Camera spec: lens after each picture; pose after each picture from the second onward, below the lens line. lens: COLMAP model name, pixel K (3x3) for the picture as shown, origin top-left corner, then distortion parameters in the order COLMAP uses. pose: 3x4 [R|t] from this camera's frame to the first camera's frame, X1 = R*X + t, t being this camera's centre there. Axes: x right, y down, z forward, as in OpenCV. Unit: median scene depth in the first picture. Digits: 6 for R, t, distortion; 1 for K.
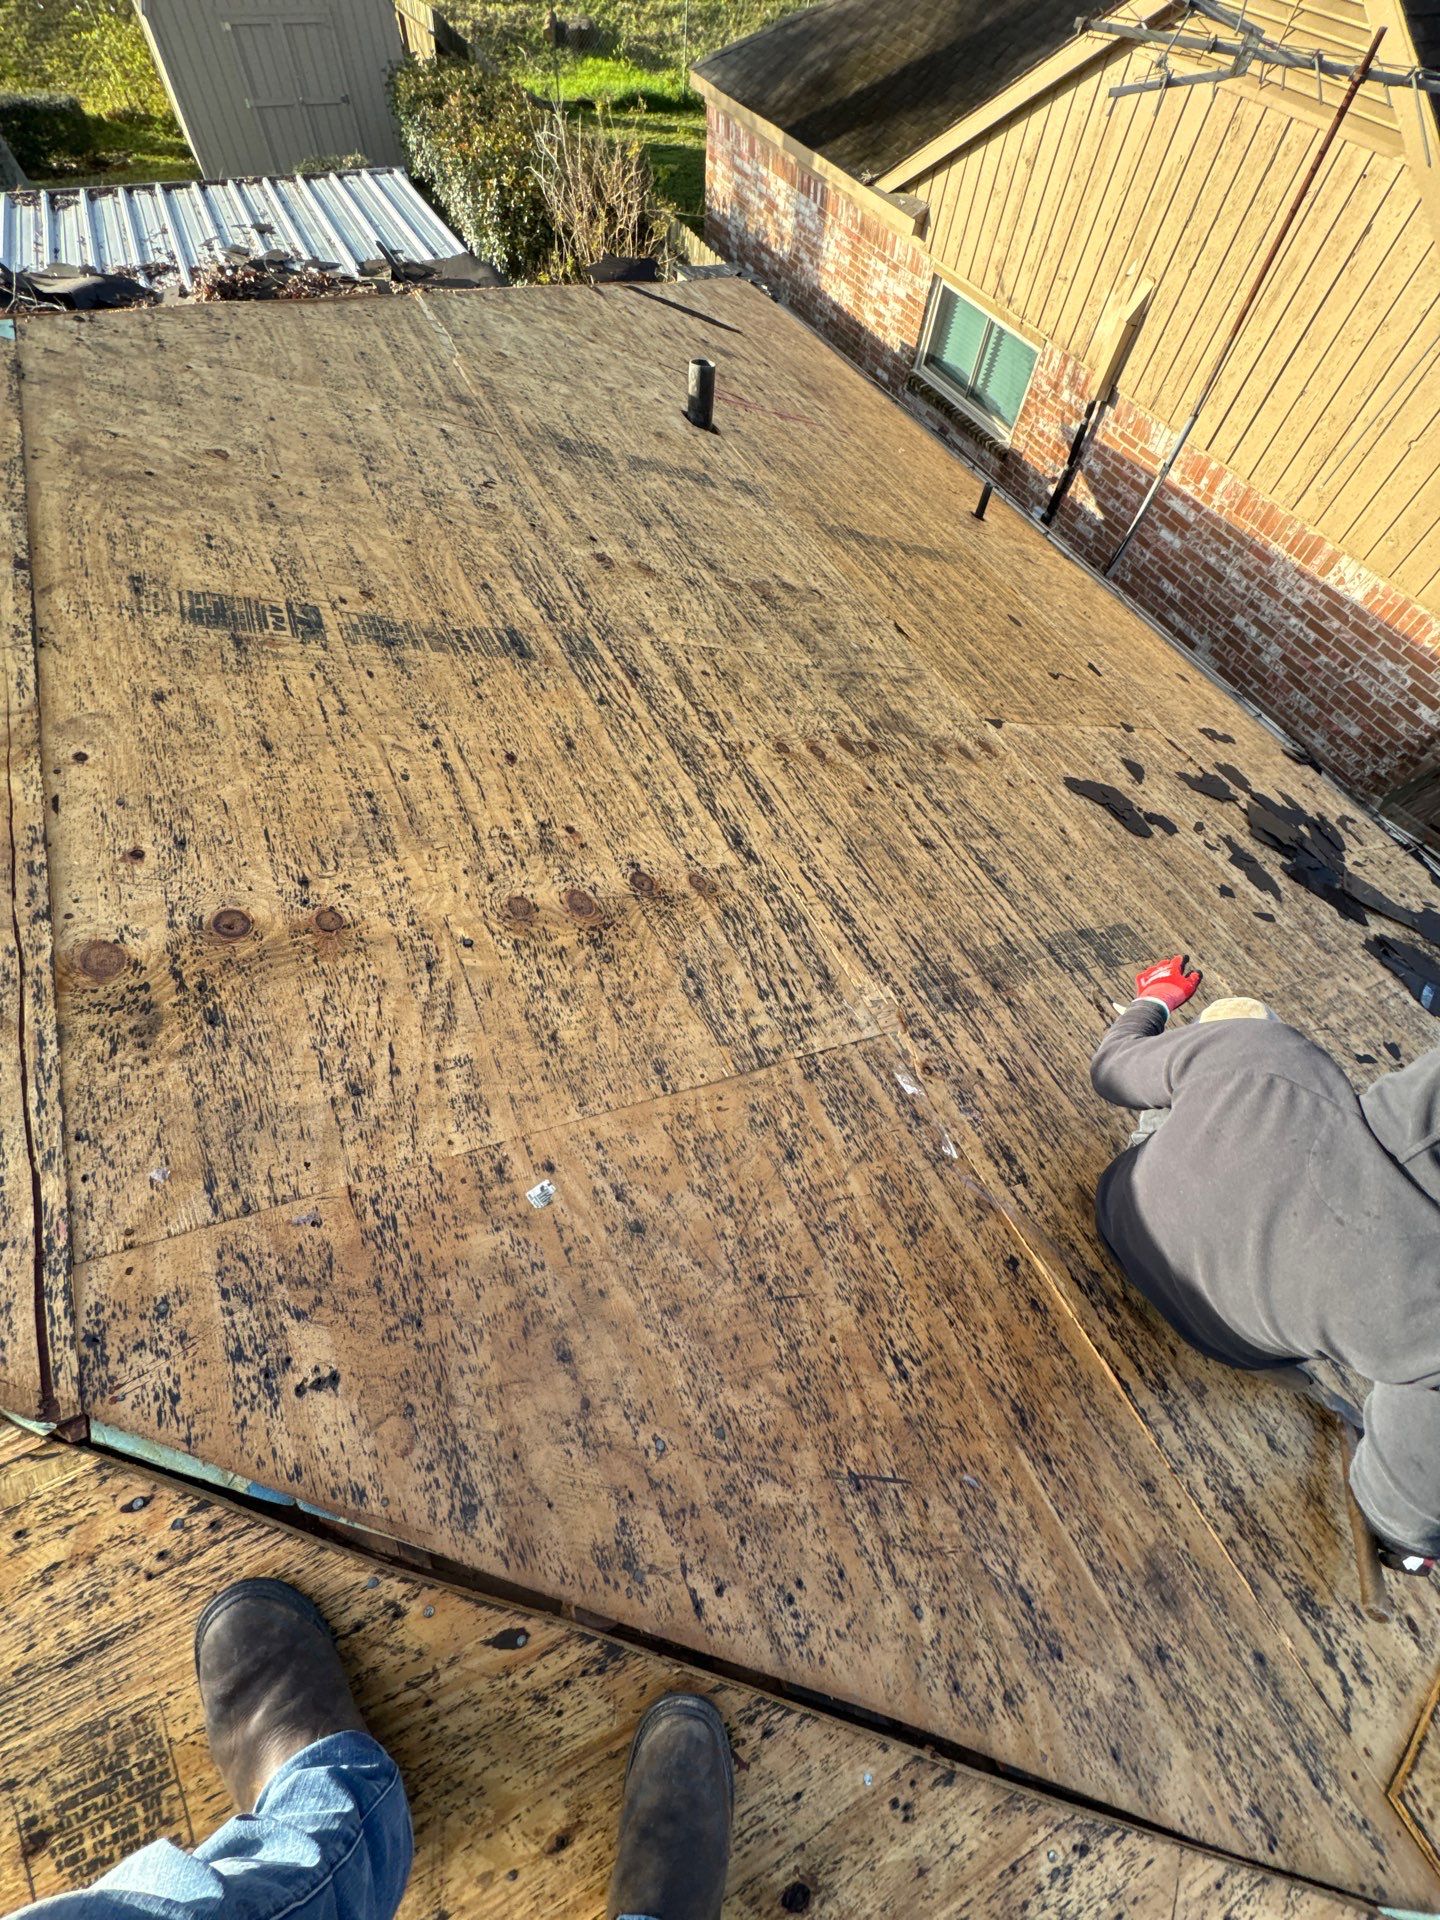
lens RADIAL K [[761.6, 0, 695.7], [0, 761.6, 953.8], [0, 0, 1]] dist [-0.002262, -0.000074]
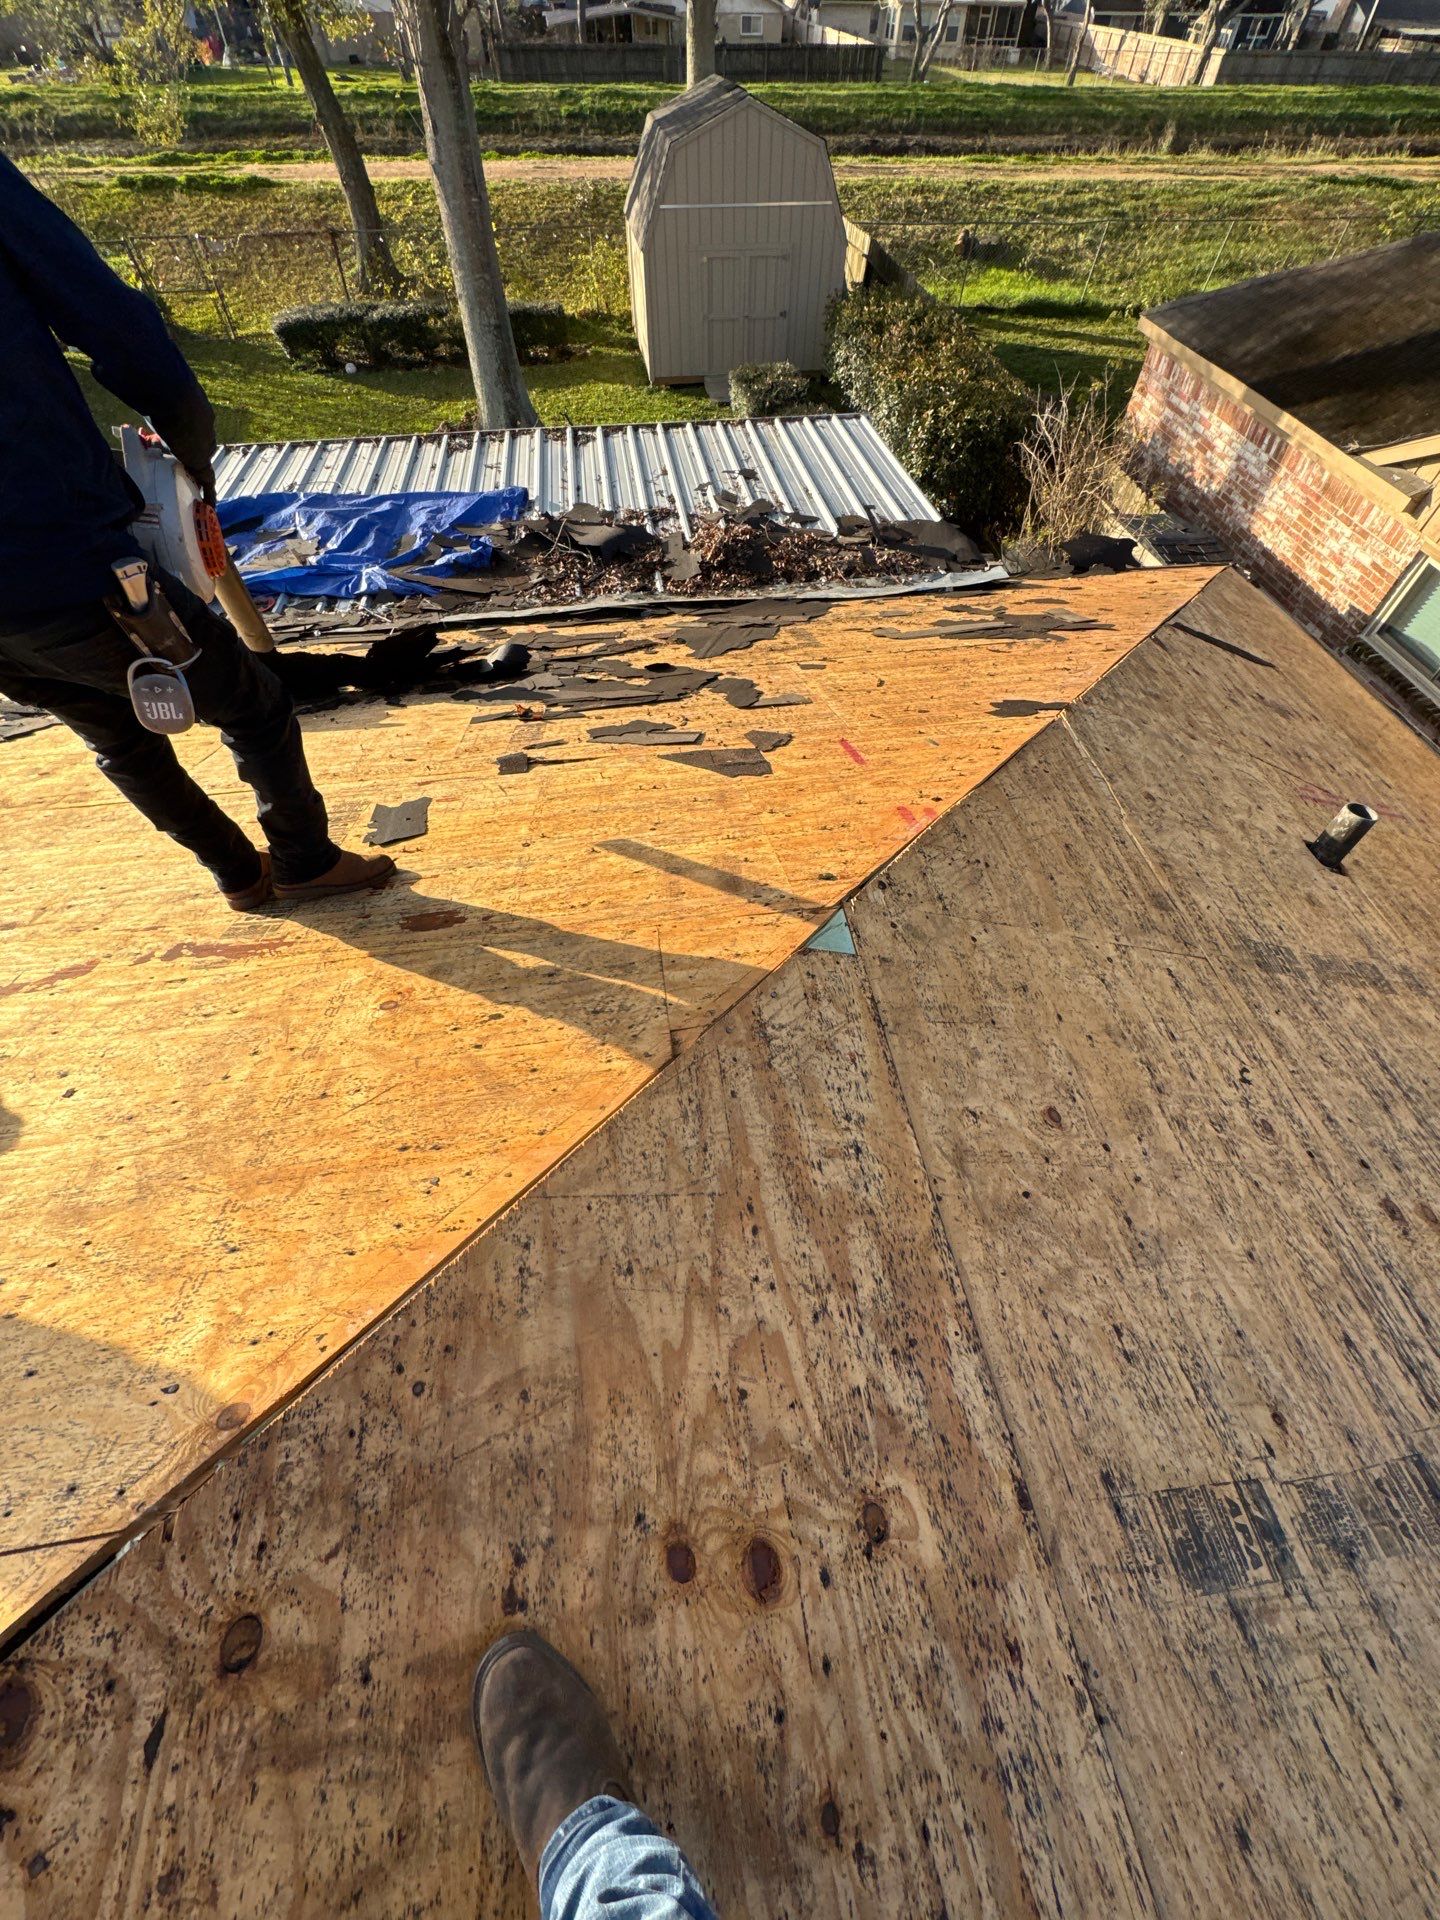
lens RADIAL K [[761.6, 0, 712.3], [0, 761.6, 960.4], [0, 0, 1]] dist [-0.002262, -0.000074]
pose [[0.952300, 0.215557, -0.216008, -0.173407], [-0.237080, 0.968278, -0.078940, -0.137706], [0.192140, 0.126386, 0.973195, 0.016469]]
